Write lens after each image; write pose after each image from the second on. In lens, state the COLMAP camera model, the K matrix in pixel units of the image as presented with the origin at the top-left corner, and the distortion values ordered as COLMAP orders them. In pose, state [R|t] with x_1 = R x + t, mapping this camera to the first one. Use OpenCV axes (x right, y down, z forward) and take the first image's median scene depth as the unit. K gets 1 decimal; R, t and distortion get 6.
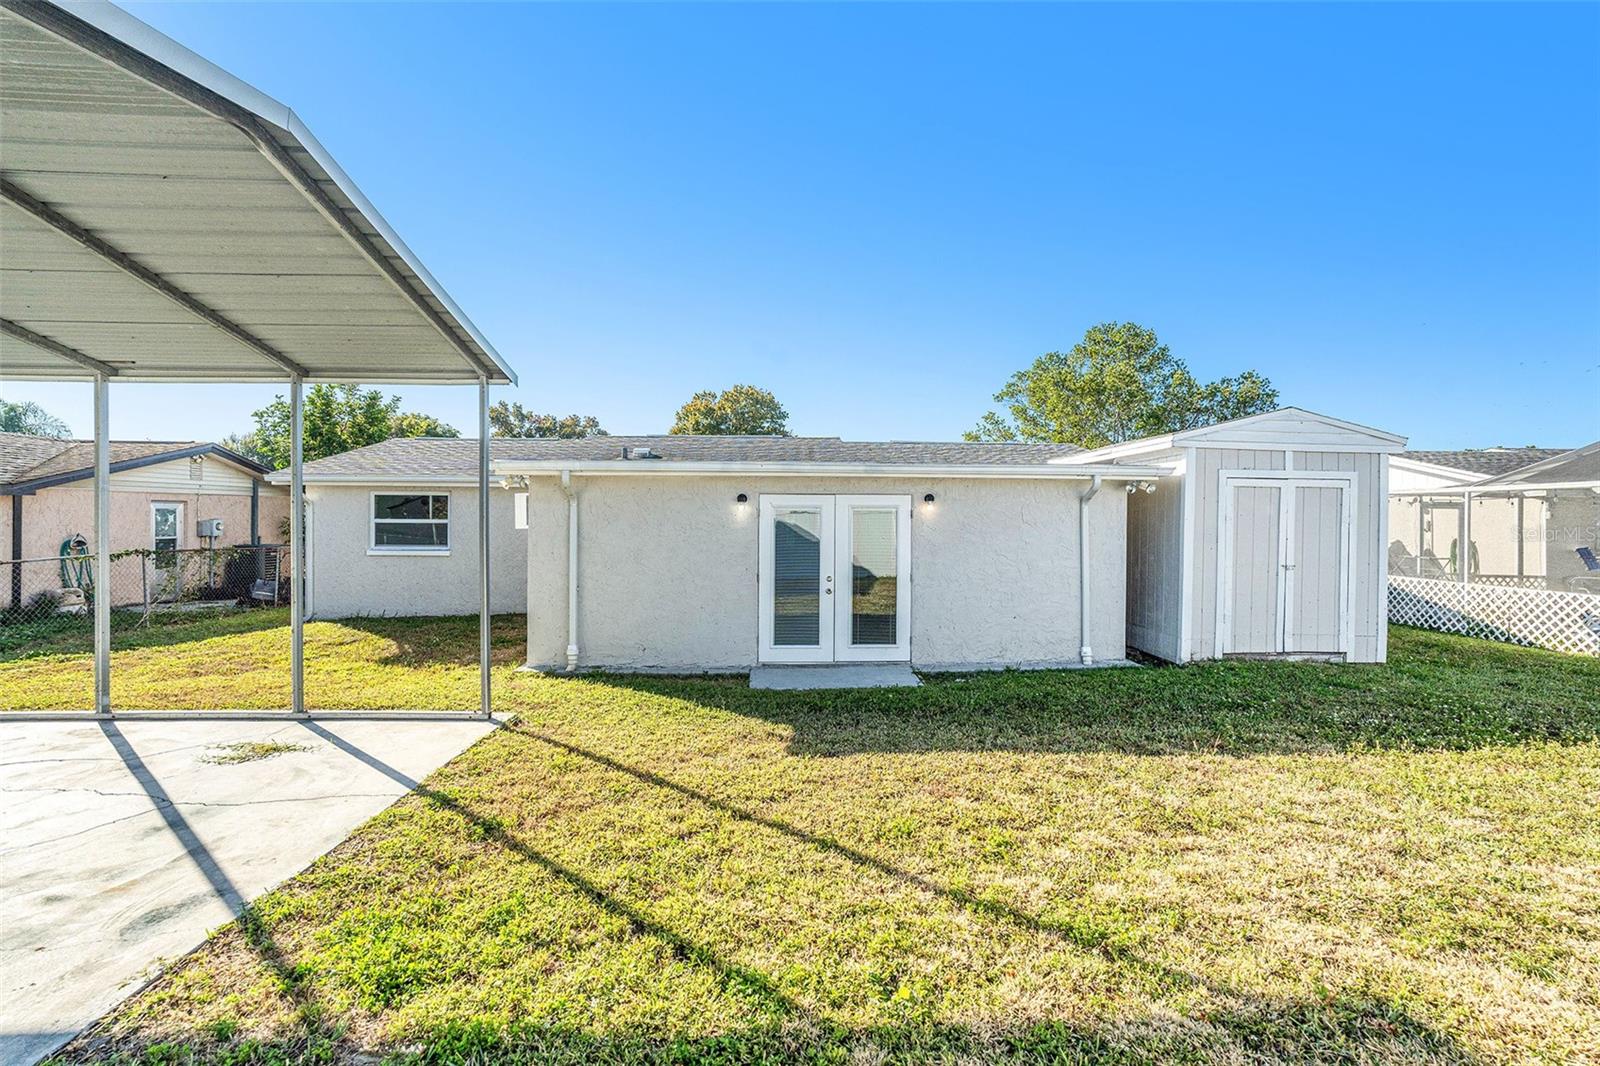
lens RADIAL K [[729.3, 0, 800.0], [0, 729.3, 523.3], [0, 0, 1]] dist [-0.049767, 0.020778]
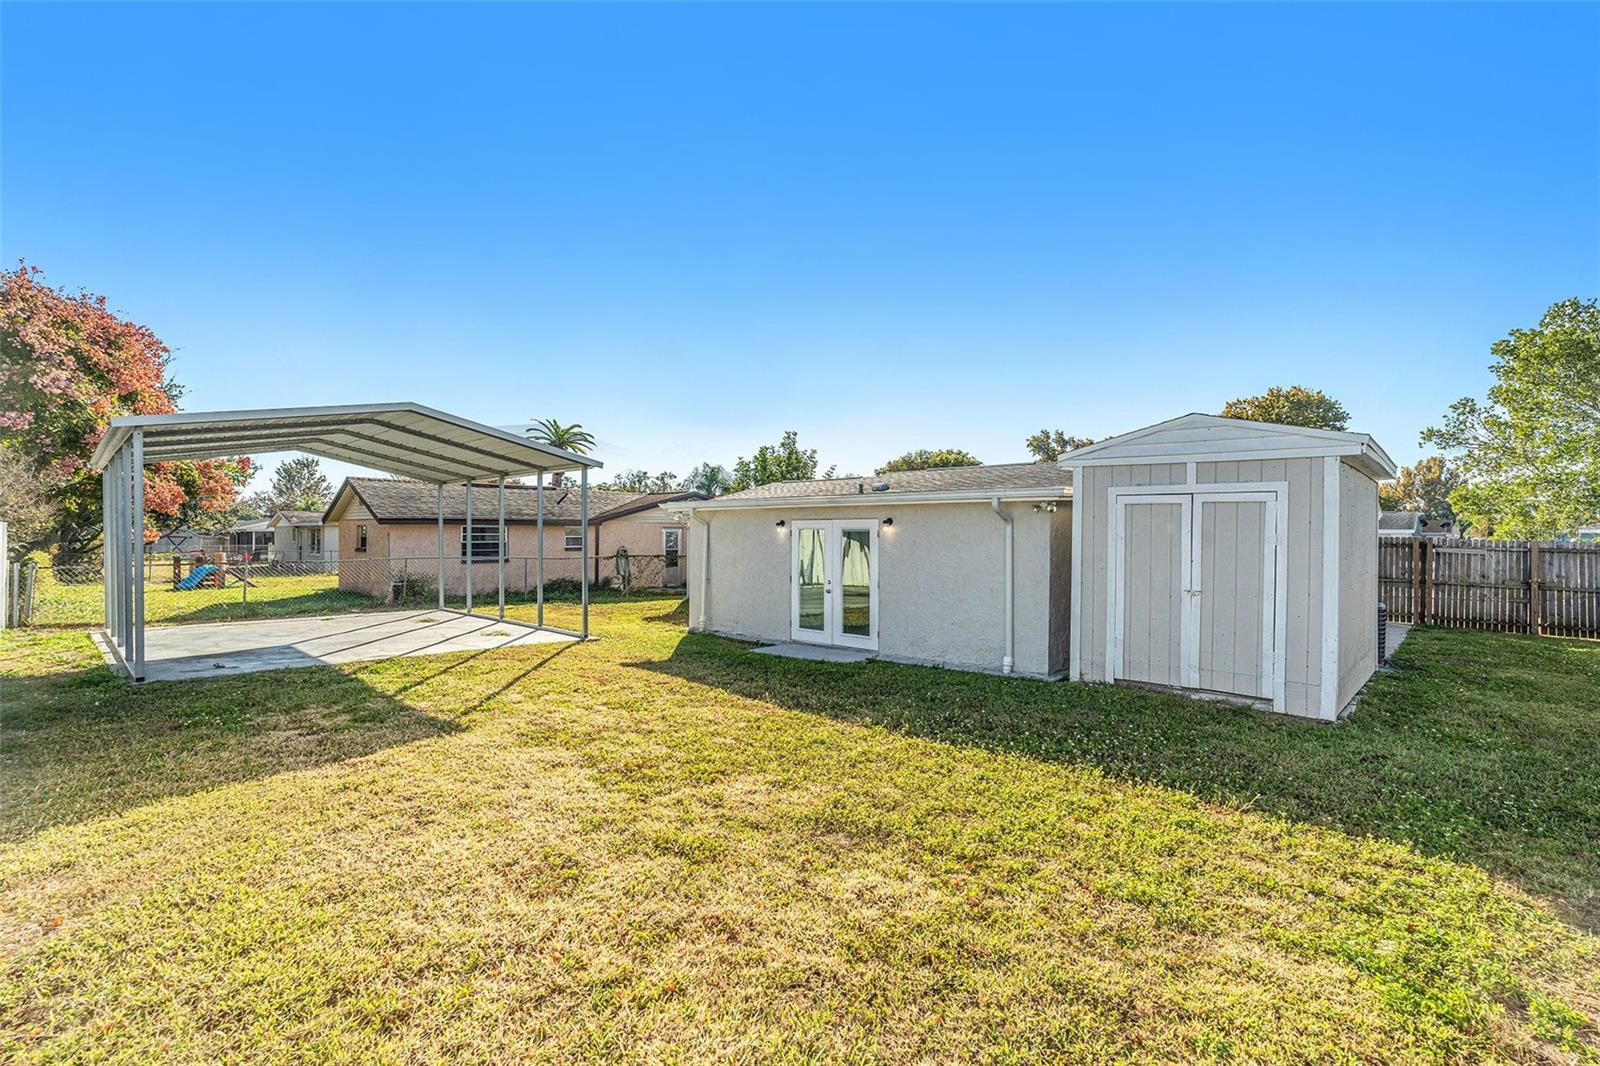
lens RADIAL K [[729.3, 0, 800.0], [0, 729.3, 523.3], [0, 0, 1]] dist [-0.049767, 0.020778]
pose [[0.697649, -0.012740, -0.716327, 0.967058], [-0.008884, 0.999611, -0.026431, 0.003129], [0.716385, 0.024803, 0.697264, 0.019640]]
